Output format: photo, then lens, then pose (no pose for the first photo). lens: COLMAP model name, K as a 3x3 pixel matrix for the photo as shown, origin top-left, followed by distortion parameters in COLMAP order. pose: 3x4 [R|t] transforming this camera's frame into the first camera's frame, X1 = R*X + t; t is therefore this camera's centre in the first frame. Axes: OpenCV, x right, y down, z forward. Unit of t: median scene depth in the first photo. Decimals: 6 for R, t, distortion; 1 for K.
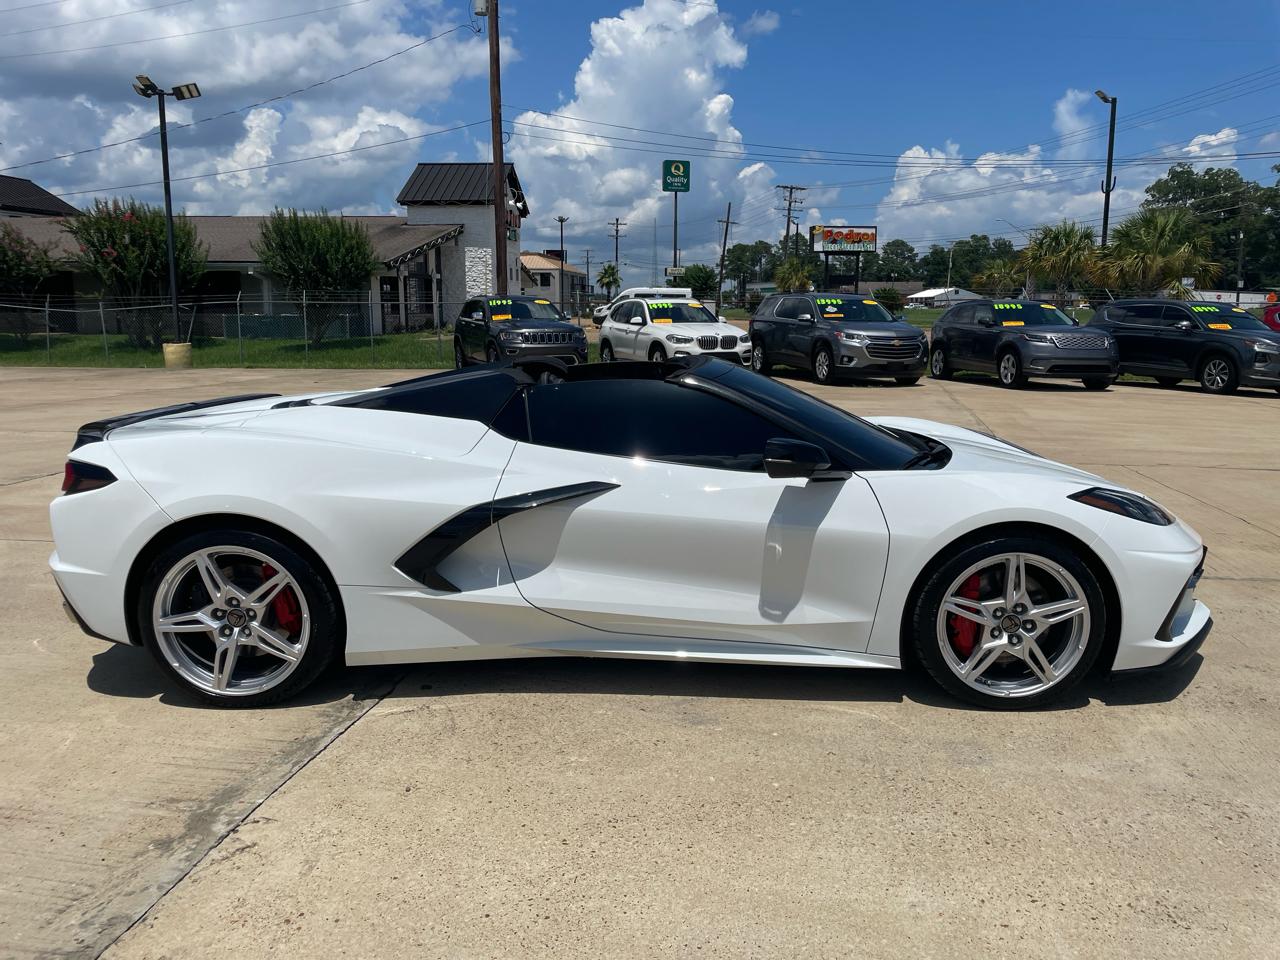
lens RADIAL K [[972.2, 0, 651.9], [0, 972.2, 485.3], [0, 0, 1]] dist [0.077713, -0.104563]
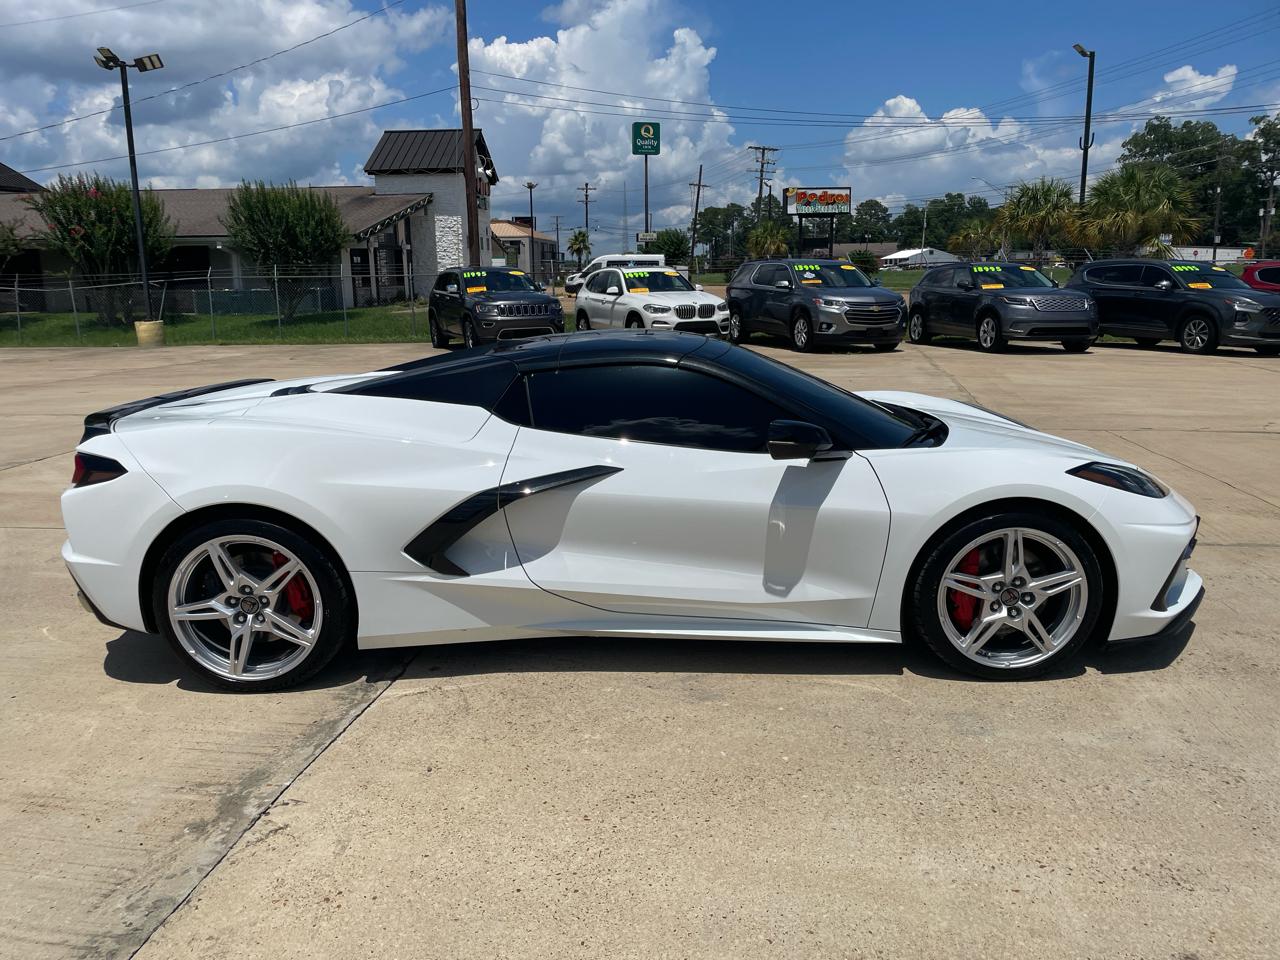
lens RADIAL K [[972.2, 0, 629.0], [0, 972.2, 500.1], [0, 0, 1]] dist [0.077713, -0.104563]
pose [[0.999822, -0.018789, 0.001825, -0.029209], [0.018682, 0.998703, 0.047369, -0.014781], [-0.002713, -0.047326, 0.998876, -0.013178]]
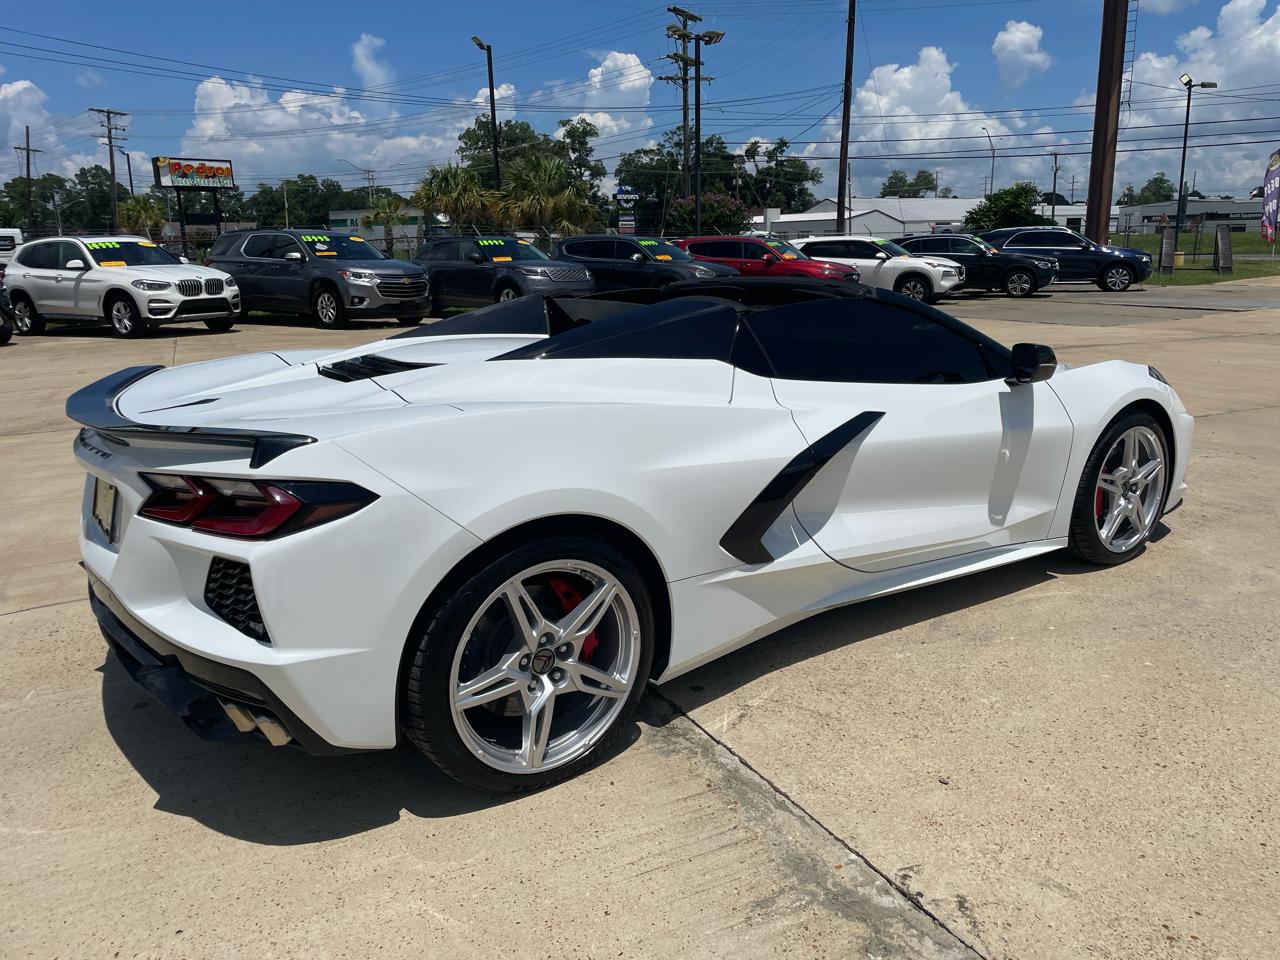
lens RADIAL K [[972.2, 0, 652.7], [0, 972.2, 467.9], [0, 0, 1]] dist [0.077713, -0.104563]
pose [[0.795688, -0.152367, 0.586230, -0.754483], [0.129158, 0.988265, 0.081554, -0.051164], [-0.591776, 0.010825, 0.806030, 0.382611]]
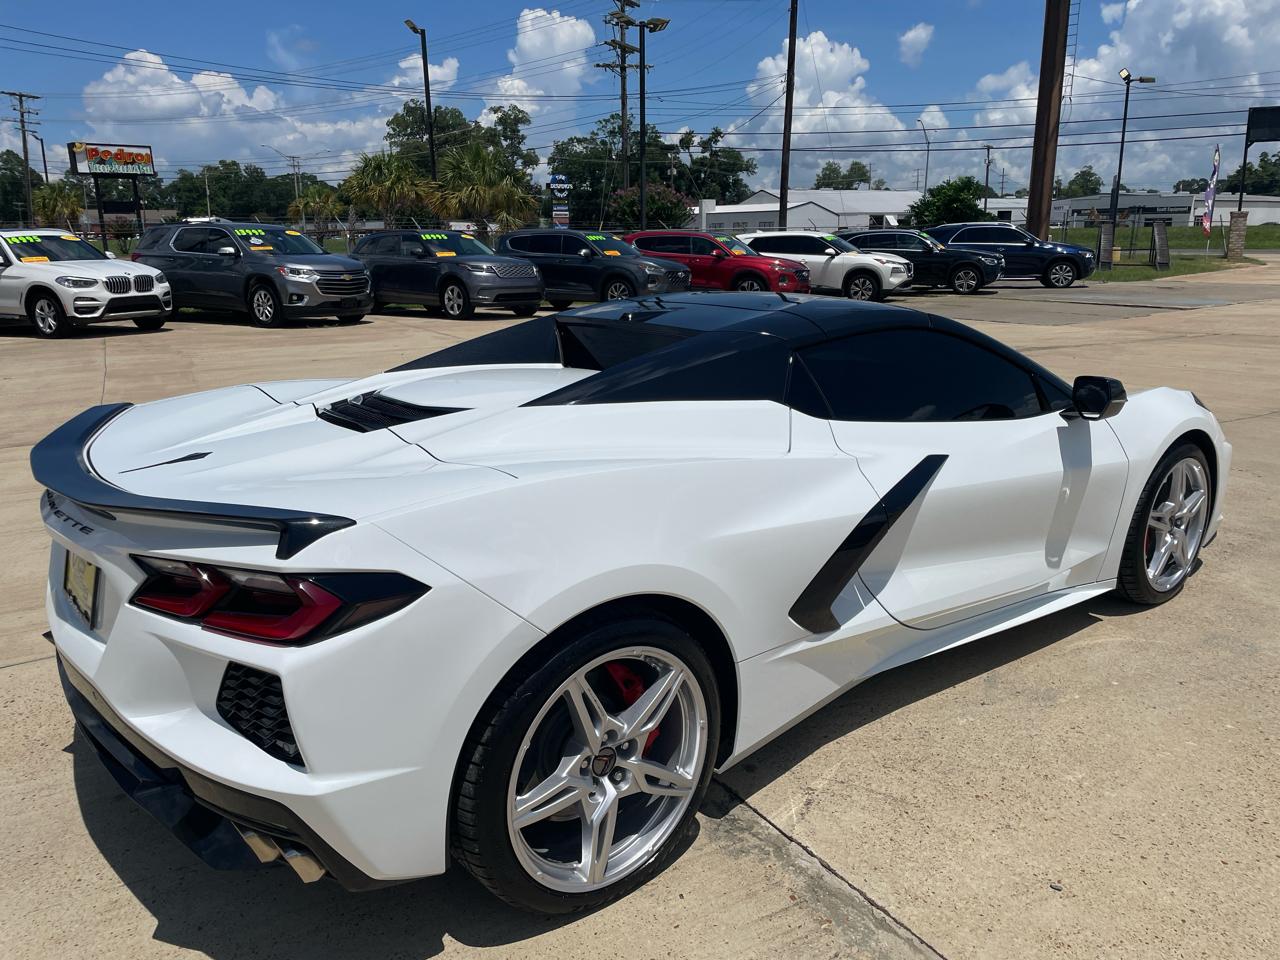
lens RADIAL K [[972.2, 0, 631.0], [0, 972.2, 490.1], [0, 0, 1]] dist [0.077713, -0.104563]
pose [[0.767220, -0.175855, 0.616804, -0.761559], [0.130955, 0.984370, 0.117760, -0.104040], [-0.627872, -0.009574, 0.778258, 0.513071]]
